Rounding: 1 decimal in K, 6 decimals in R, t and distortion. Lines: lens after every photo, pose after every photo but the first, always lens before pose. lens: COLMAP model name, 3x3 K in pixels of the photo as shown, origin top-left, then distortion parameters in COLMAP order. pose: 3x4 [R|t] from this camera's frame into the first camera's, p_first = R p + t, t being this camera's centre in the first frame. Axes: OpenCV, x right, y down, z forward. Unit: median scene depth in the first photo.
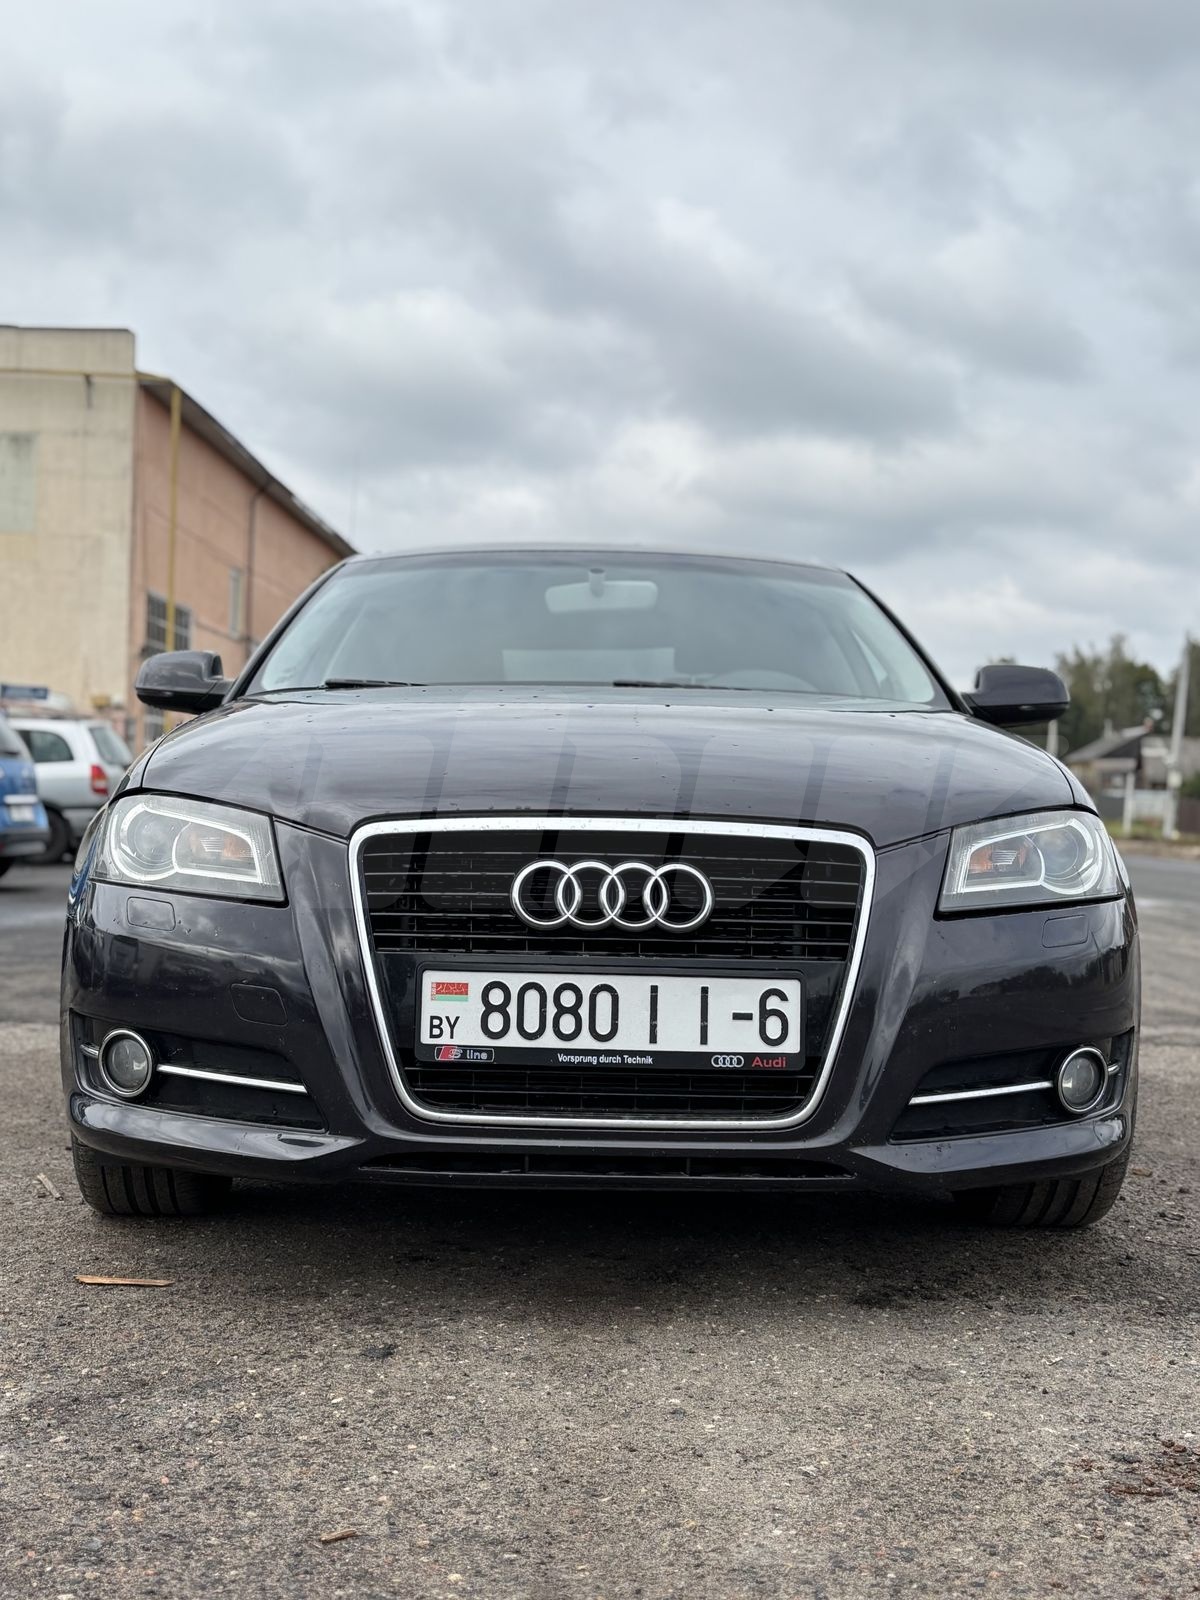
lens RADIAL K [[1907.9, 0, 600.0], [0, 1907.9, 800.0], [0, 0, 1]] dist [0.194868, -0.653725]
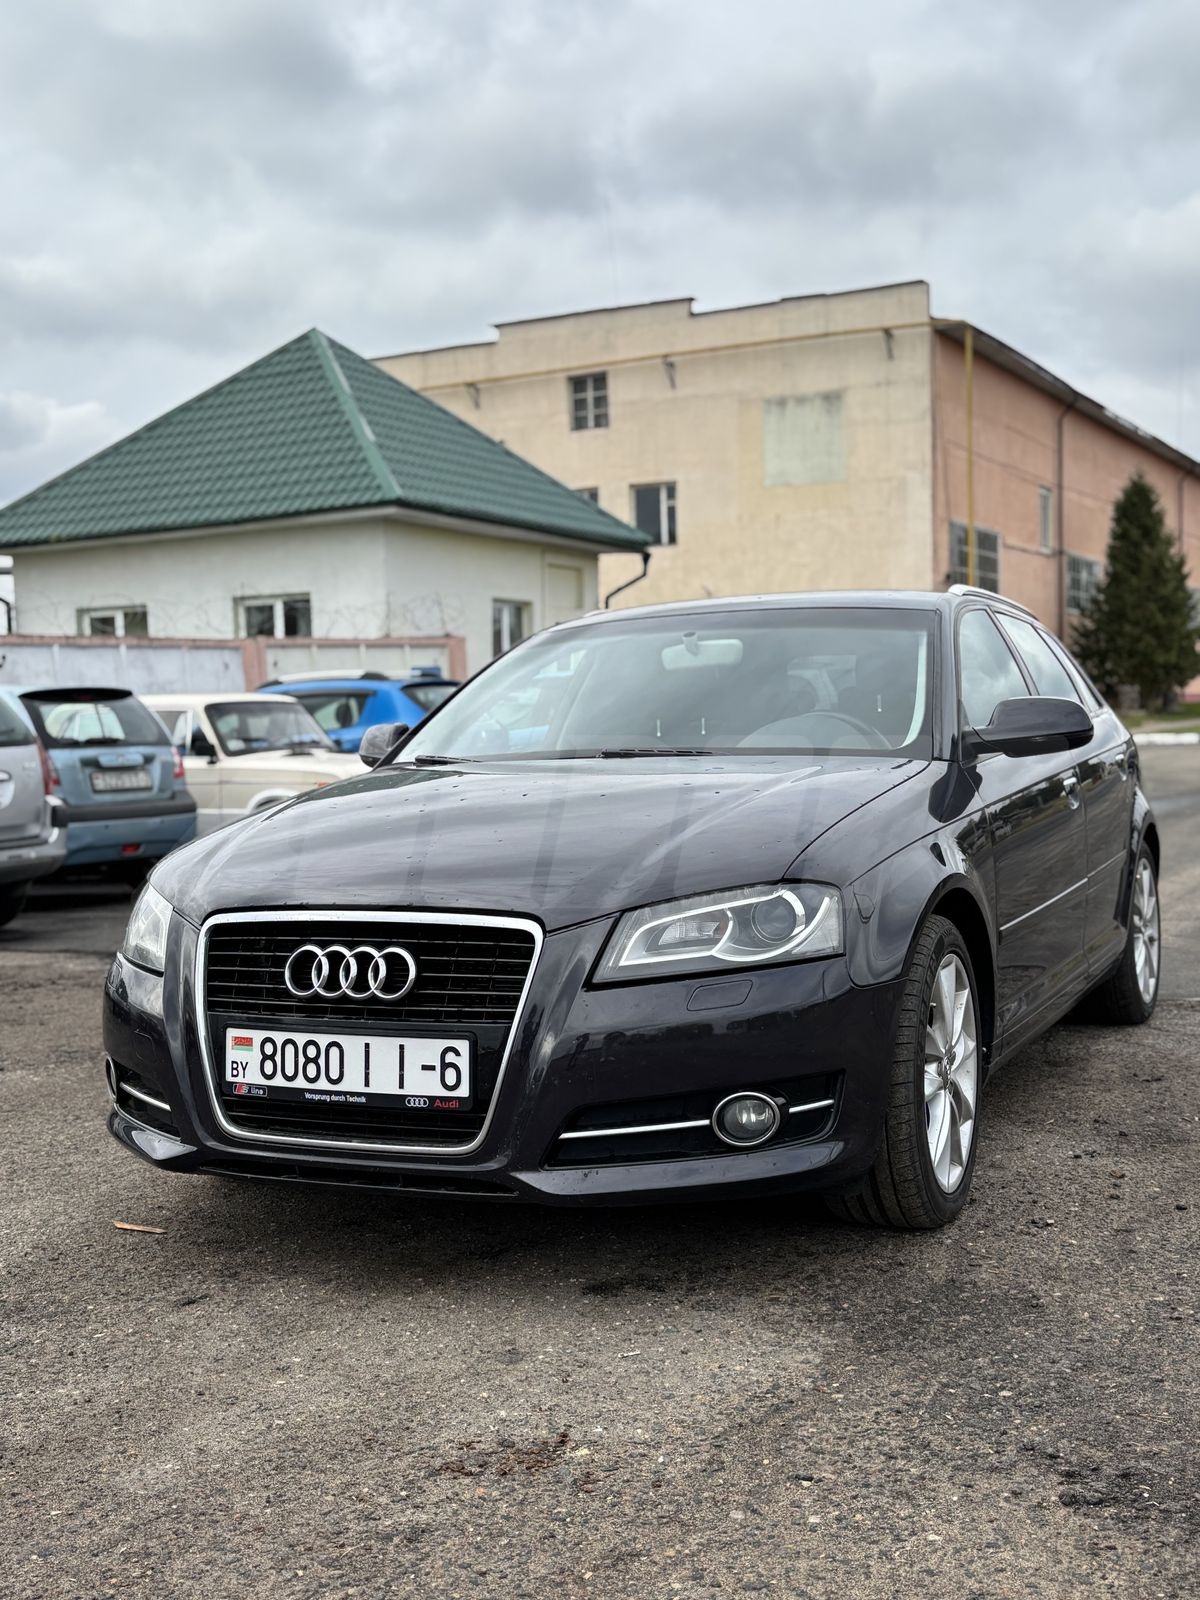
lens RADIAL K [[1785.6, 0, 600.0], [0, 1785.6, 800.0], [0, 0, 1]] dist [0.167539, -0.526050]
pose [[0.894740, -0.033836, -0.445303, 0.722766], [0.058095, 0.997471, 0.040939, -0.109950], [0.442792, -0.062500, 0.894444, -0.021078]]
